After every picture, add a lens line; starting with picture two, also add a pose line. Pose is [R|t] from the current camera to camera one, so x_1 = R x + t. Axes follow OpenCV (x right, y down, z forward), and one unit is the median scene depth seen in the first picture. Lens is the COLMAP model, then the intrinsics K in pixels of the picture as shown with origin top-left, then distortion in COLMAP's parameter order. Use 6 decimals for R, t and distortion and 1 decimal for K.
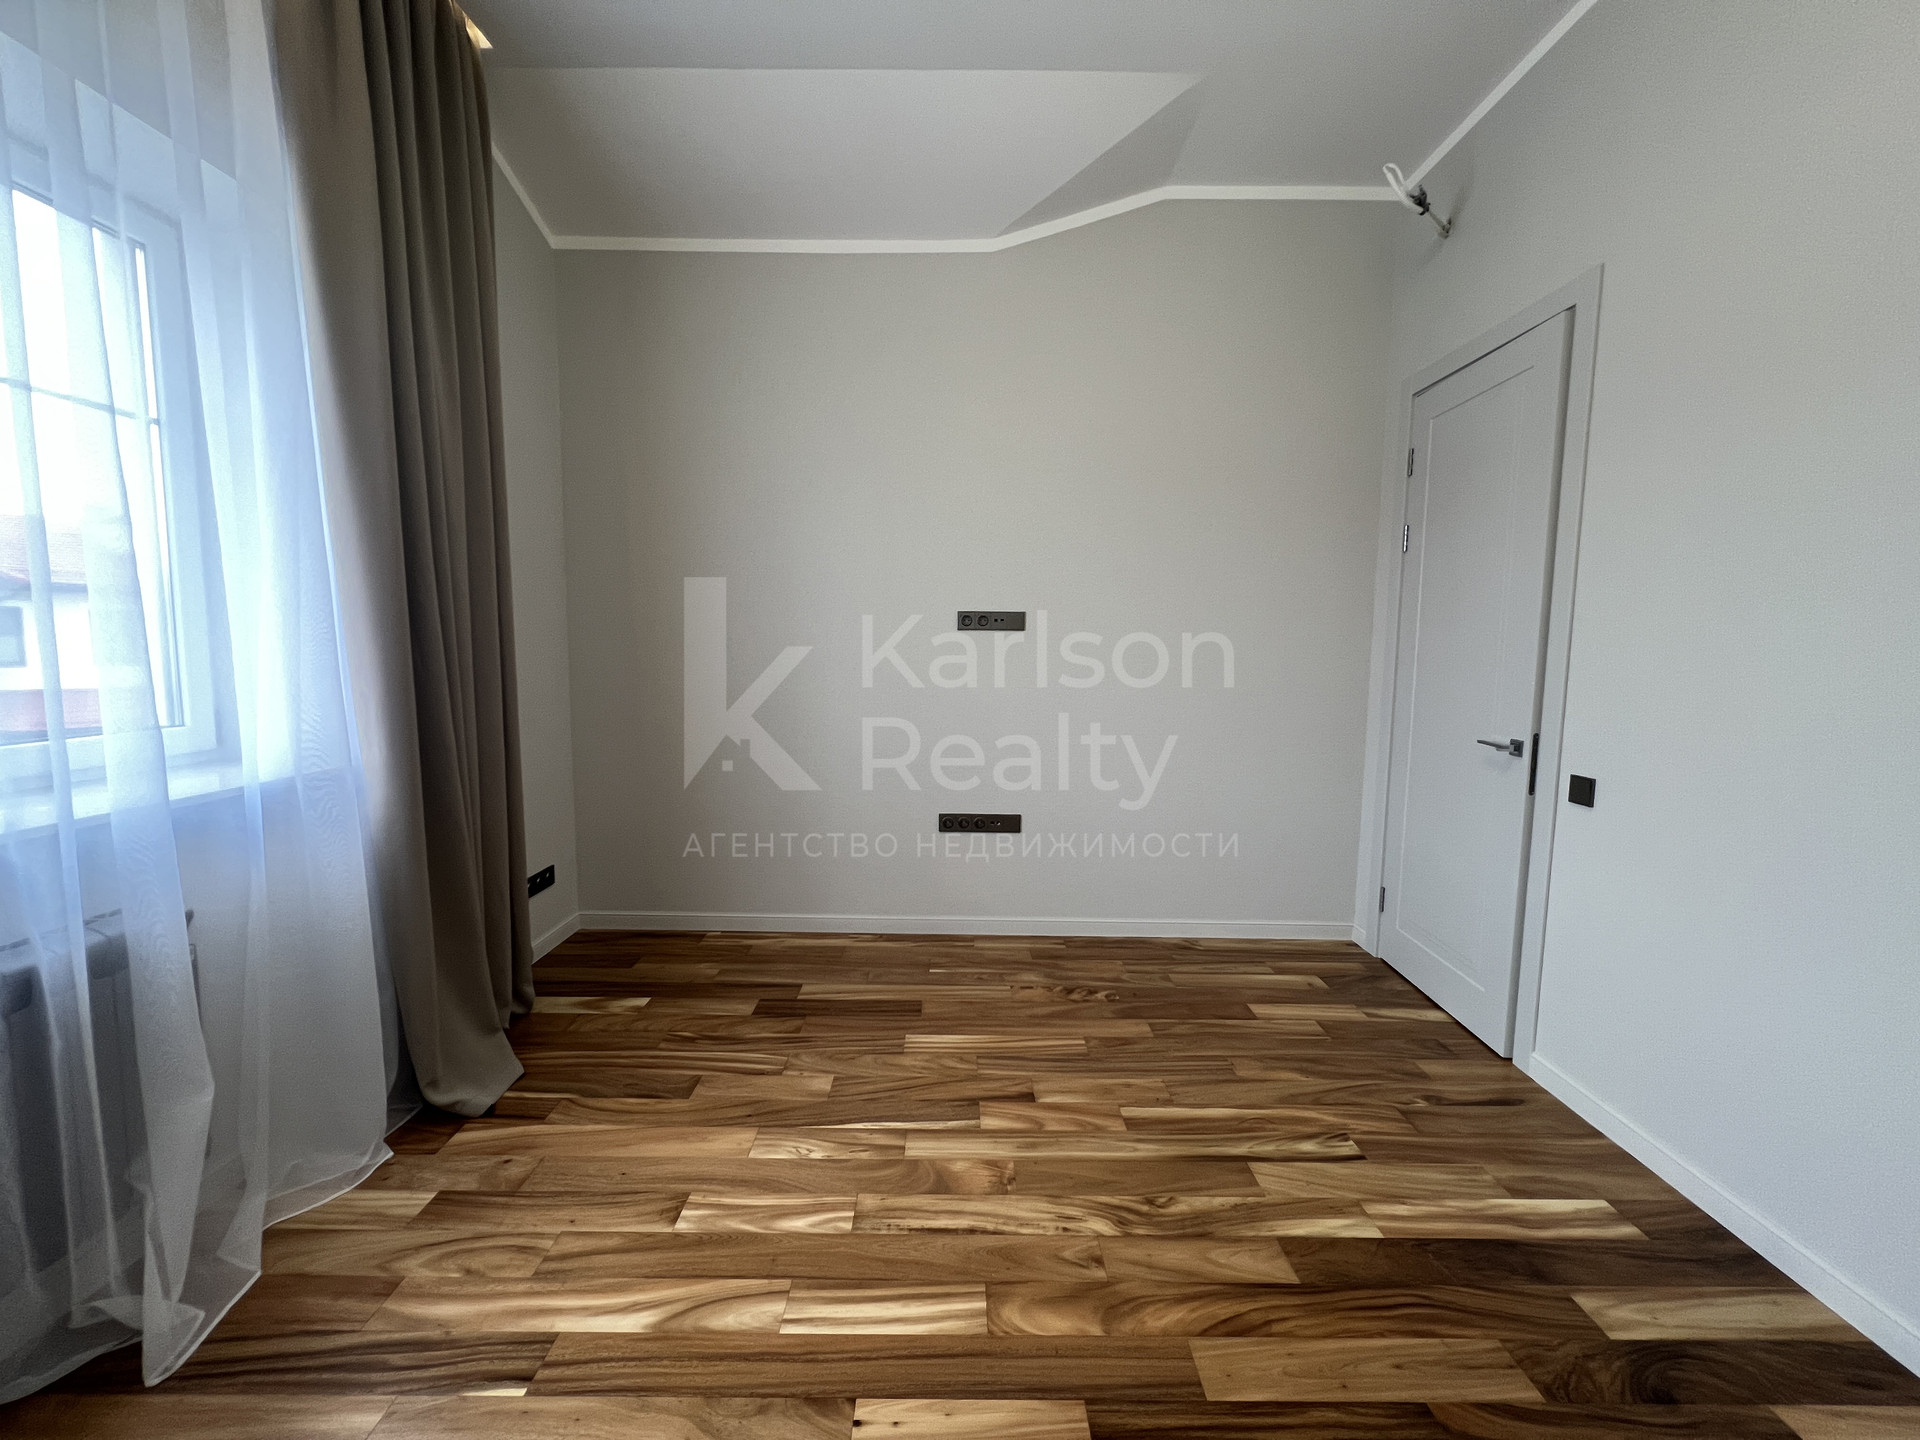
lens RADIAL K [[766.1, 0, 960.1], [0, 766.1, 727.4], [0, 0, 1]] dist [-0.002708, 0.001012]
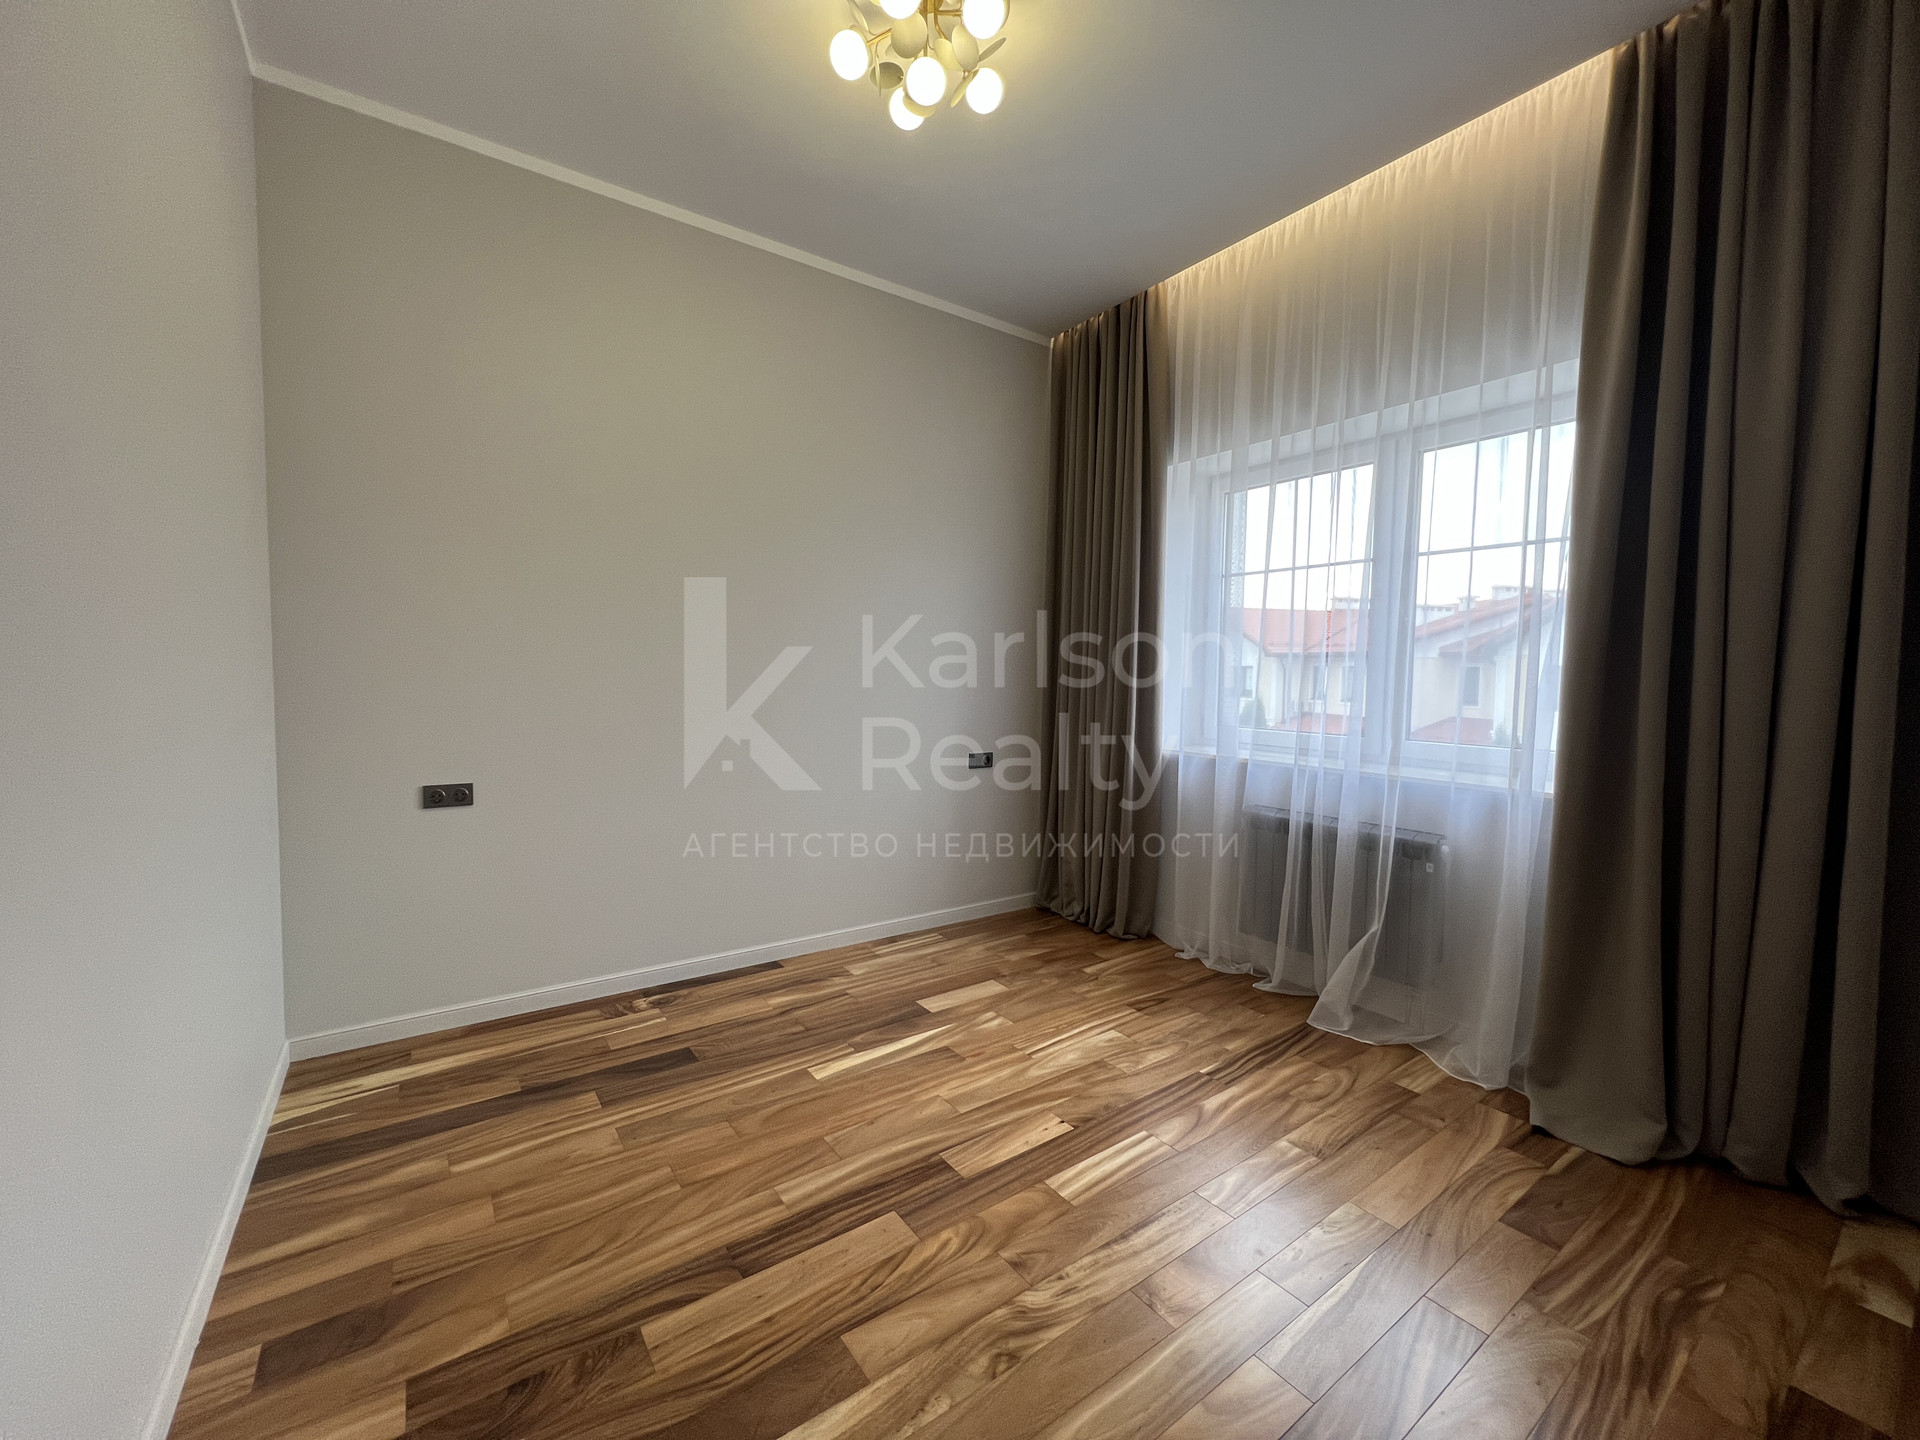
lens RADIAL K [[766.1, 0, 959.1], [0, 766.1, 721.4], [0, 0, 1]] dist [-0.002708, 0.001012]
pose [[-0.814435, 0.012215, -0.580126, 0.862783], [-0.090230, 0.984951, 0.147412, -0.191475], [0.573196, 0.172402, -0.801077, 1.705210]]
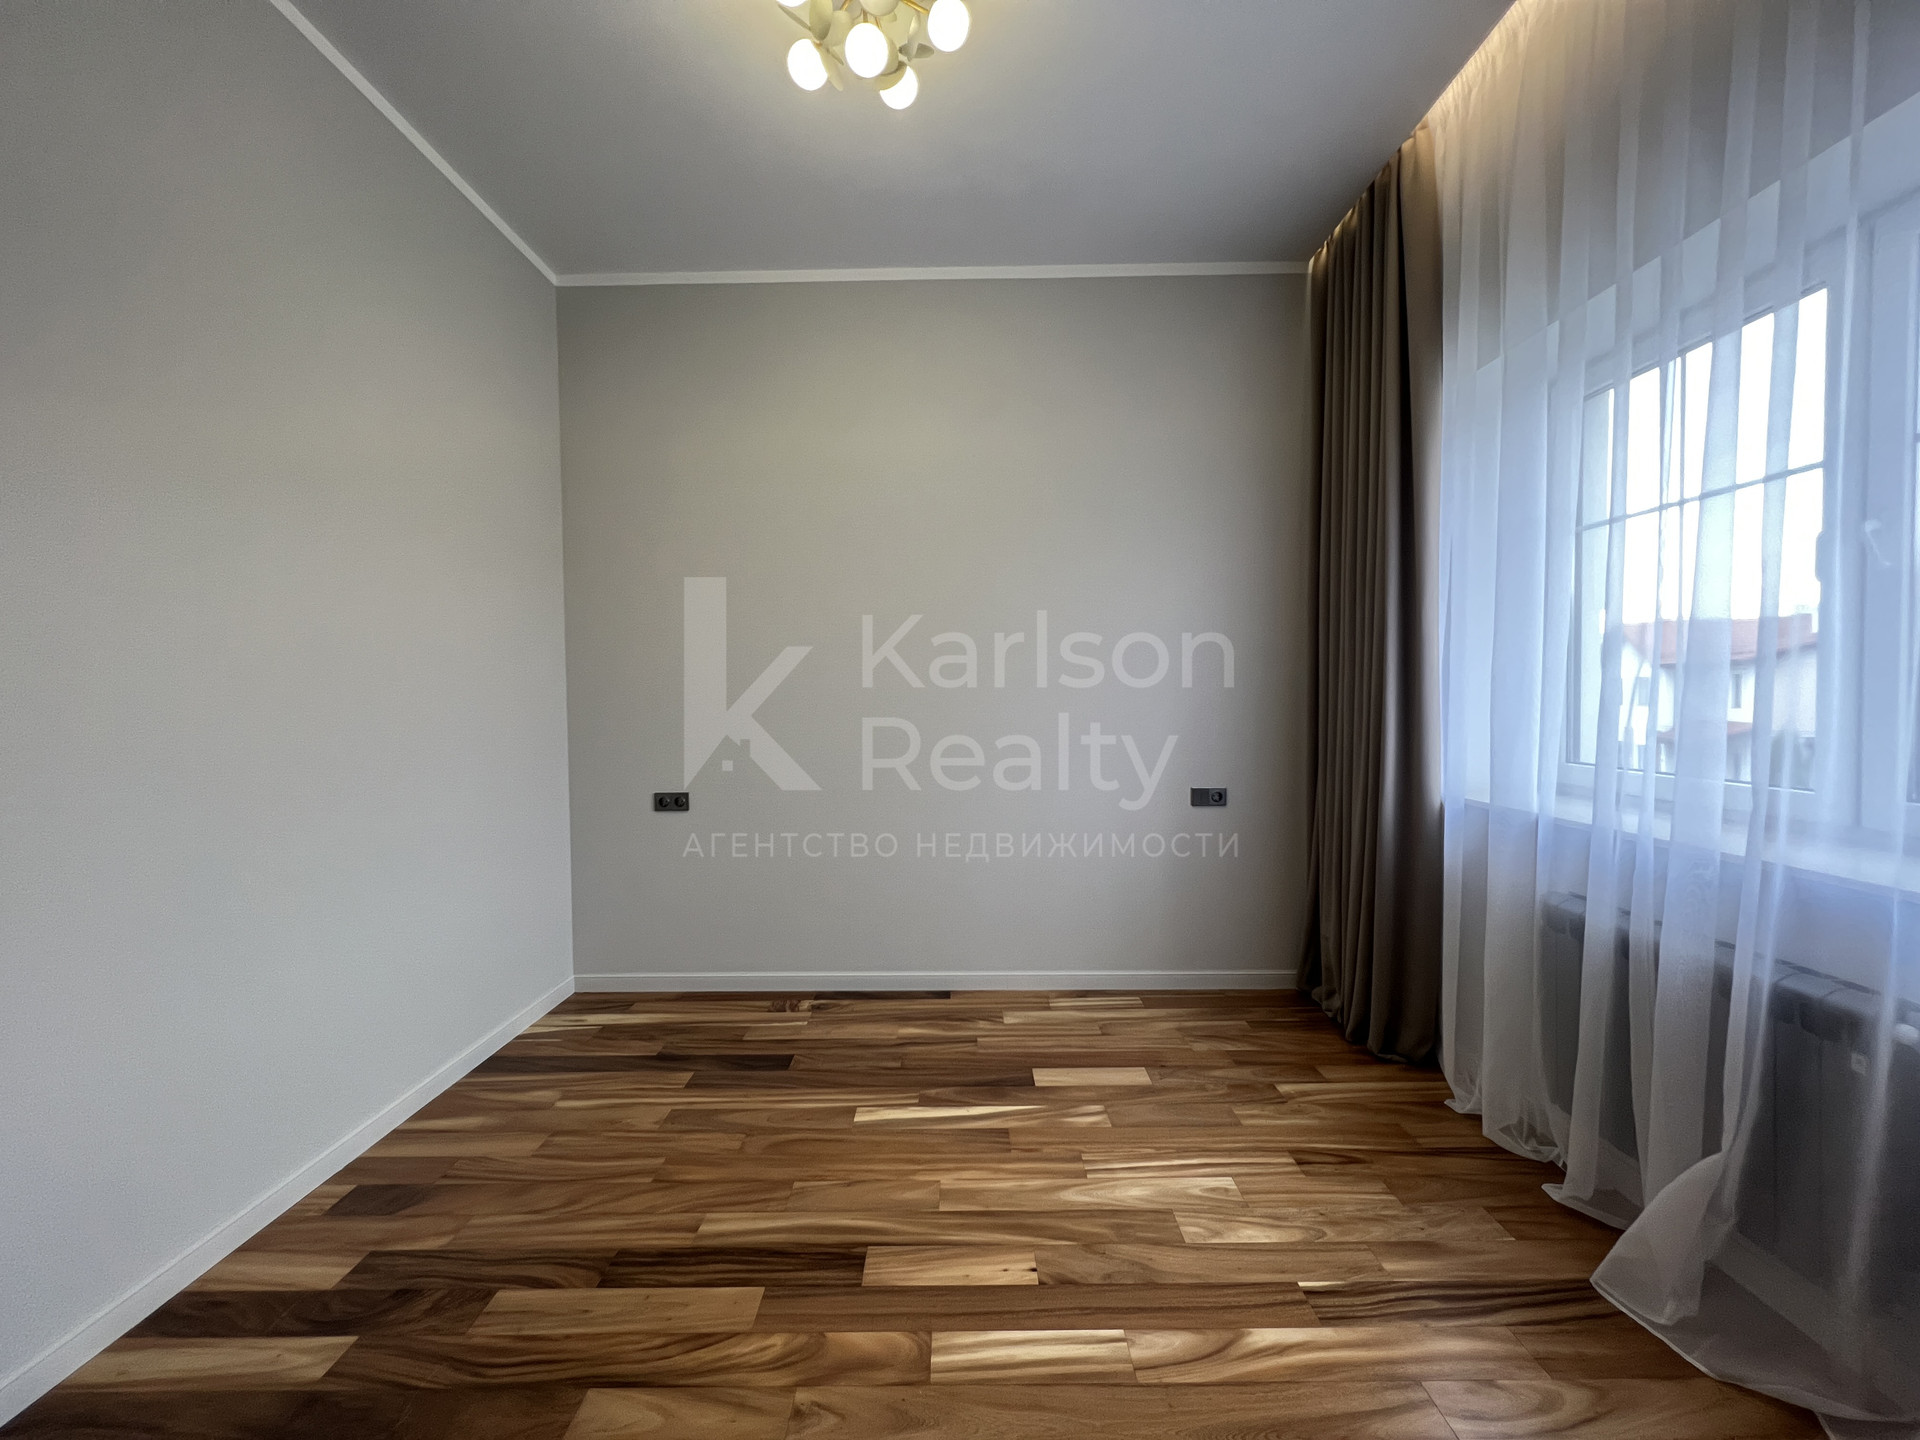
lens RADIAL K [[766.1, 0, 961.5], [0, 766.1, 721.6], [0, 0, 1]] dist [-0.002708, 0.001012]
pose [[-0.999990, -0.000216, 0.004468, -0.008968], [0.000444, 0.989114, 0.147150, -0.205771], [-0.004451, 0.147151, -0.989104, 1.774219]]
